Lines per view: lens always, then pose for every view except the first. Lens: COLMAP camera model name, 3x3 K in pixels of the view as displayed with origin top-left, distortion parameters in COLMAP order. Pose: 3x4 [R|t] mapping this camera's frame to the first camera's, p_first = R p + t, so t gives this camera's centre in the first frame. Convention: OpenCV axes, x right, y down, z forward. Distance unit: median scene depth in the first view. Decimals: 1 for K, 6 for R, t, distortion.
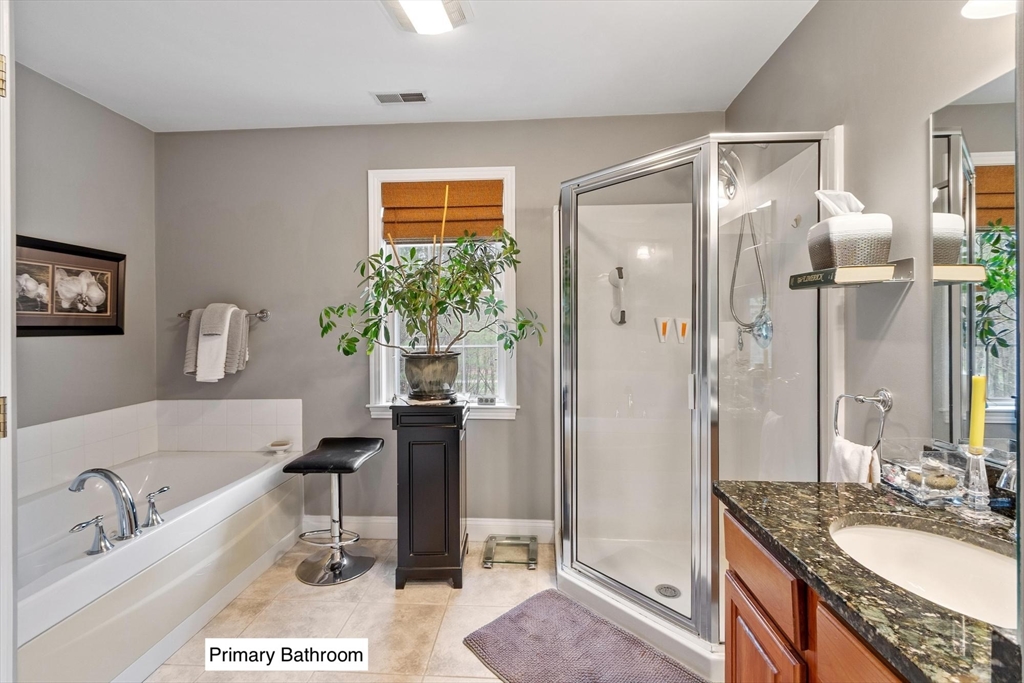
lens RADIAL K [[457.2, 0, 512.5], [0, 457.2, 332.3], [0, 0, 1]] dist [0.001504, -0.000235]
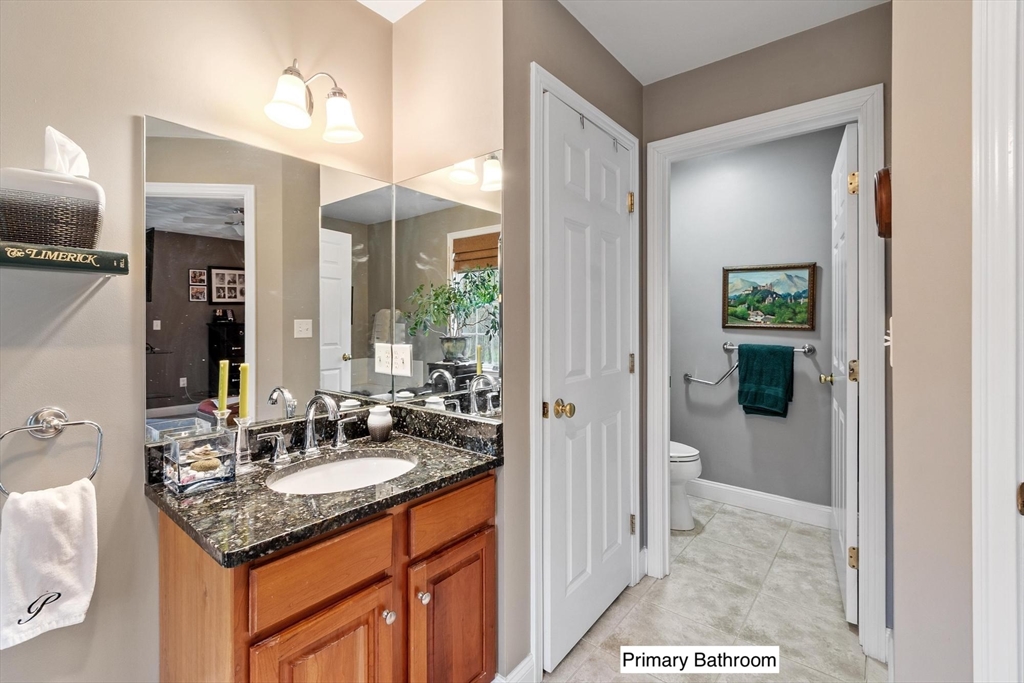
lens RADIAL K [[457.2, 0, 507.4], [0, 457.2, 317.6], [0, 0, 1]] dist [0.001504, -0.000235]
pose [[-0.802869, 0.006319, 0.596122, -0.430004], [0.012524, 0.999902, 0.006268, -0.038571], [-0.596024, 0.012498, -0.802869, 1.794412]]
